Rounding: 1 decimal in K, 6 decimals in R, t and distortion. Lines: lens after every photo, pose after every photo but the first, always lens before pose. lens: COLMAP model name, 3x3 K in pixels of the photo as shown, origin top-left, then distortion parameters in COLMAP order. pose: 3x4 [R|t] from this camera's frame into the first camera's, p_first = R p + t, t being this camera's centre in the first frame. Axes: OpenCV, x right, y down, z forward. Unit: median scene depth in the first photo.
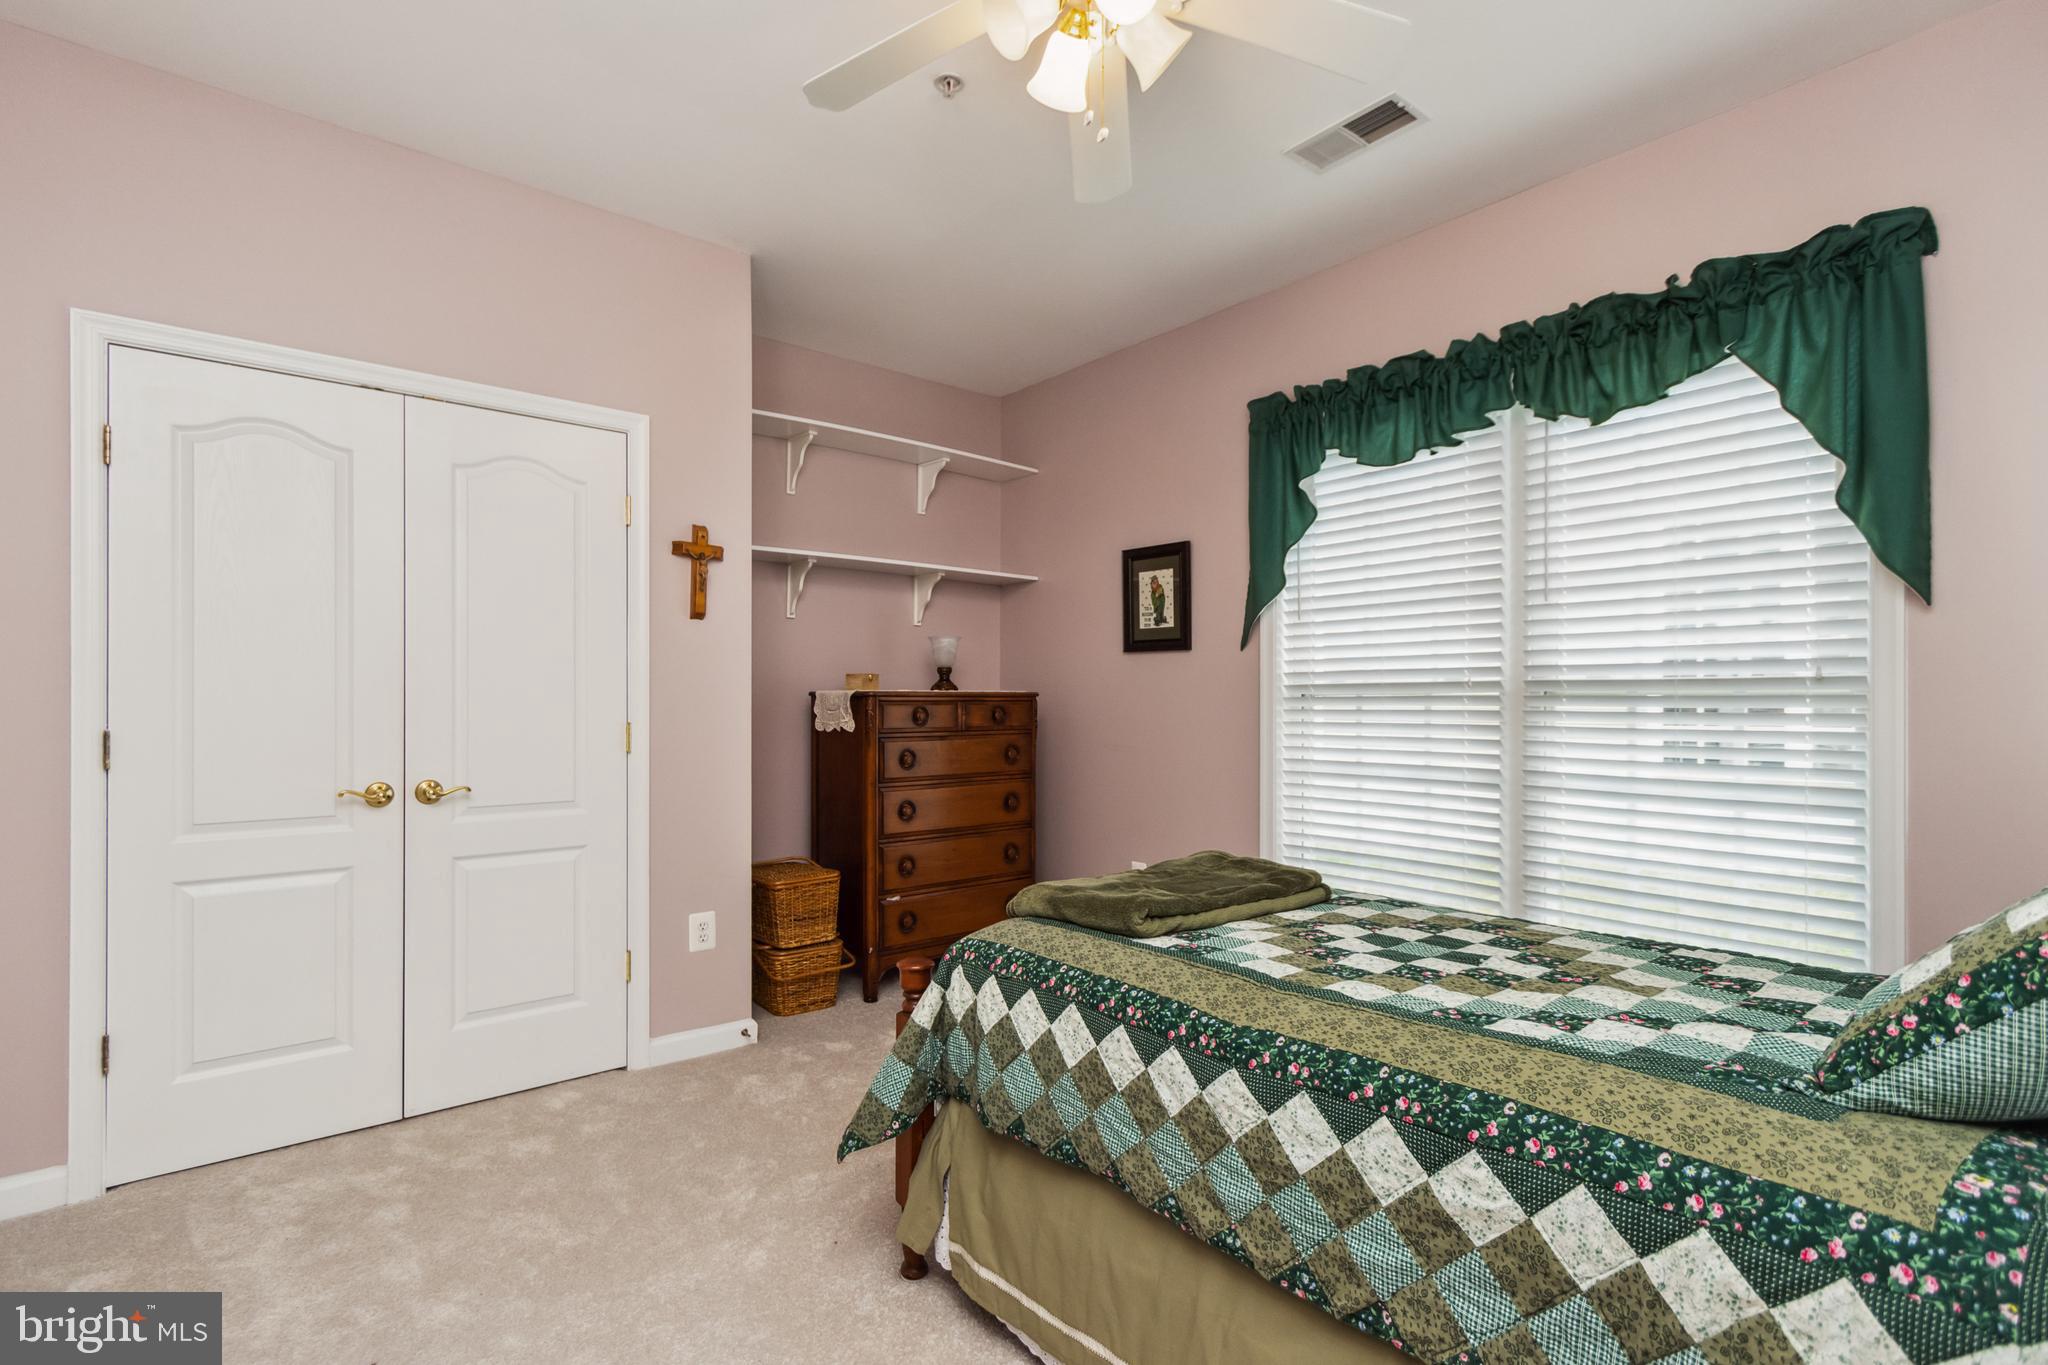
lens RADIAL K [[963.4, 0, 1032.0], [0, 963.4, 695.8], [0, 0, 1]] dist [0.011760, -0.004725]
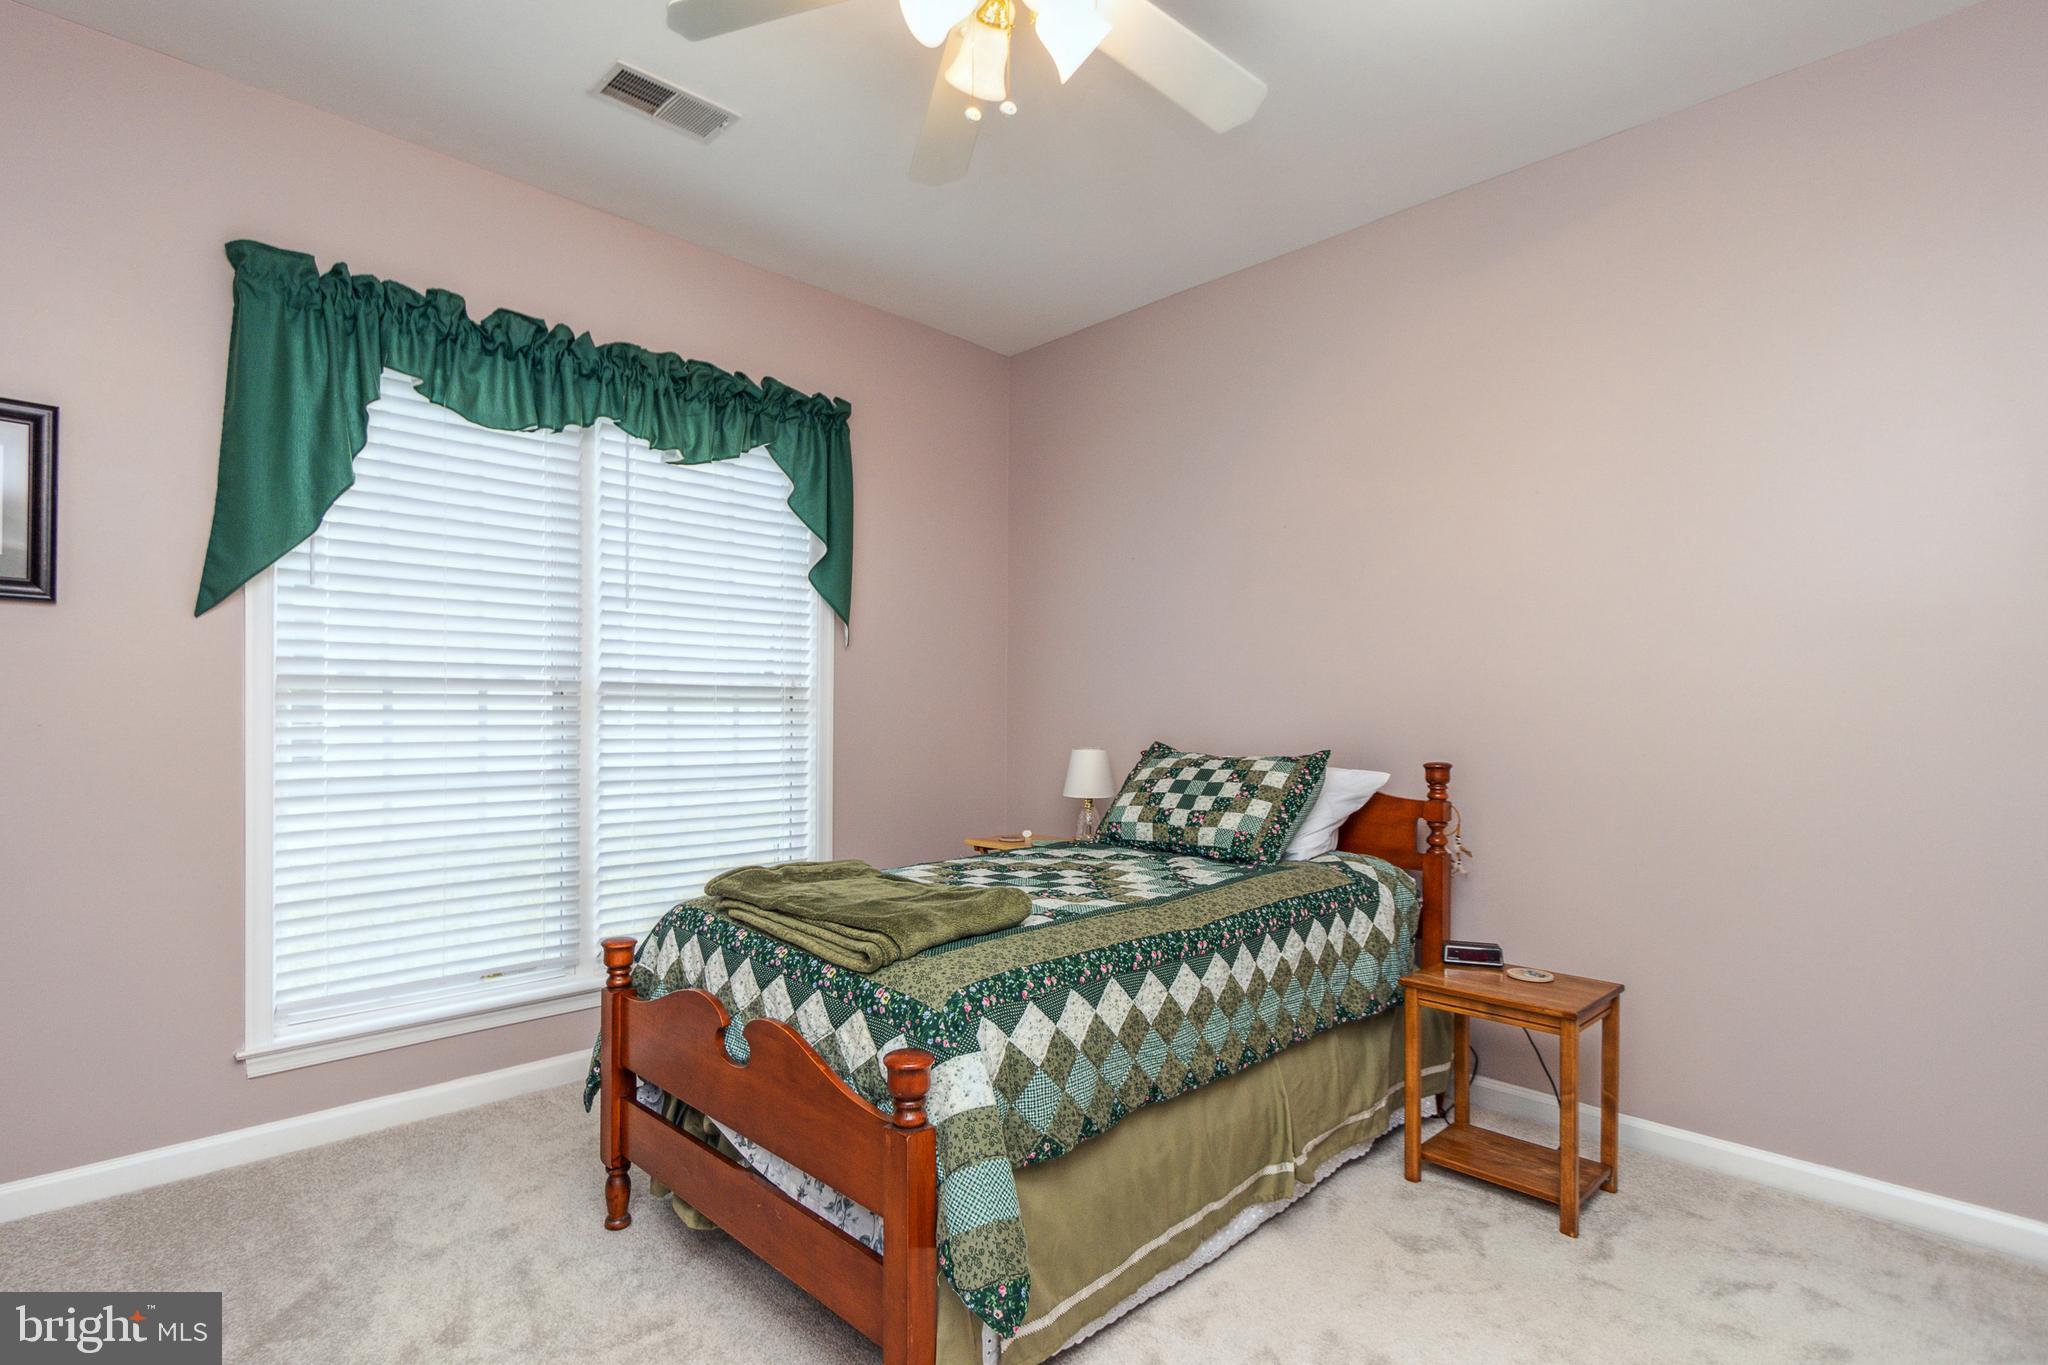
lens RADIAL K [[963.4, 0, 982.9], [0, 963.4, 713.0], [0, 0, 1]] dist [0.011760, -0.004725]
pose [[-0.054690, -0.005373, 0.998489, -0.808478], [-0.014940, 0.999878, 0.004562, 0.011174], [-0.998392, -0.014668, -0.054764, 0.937056]]
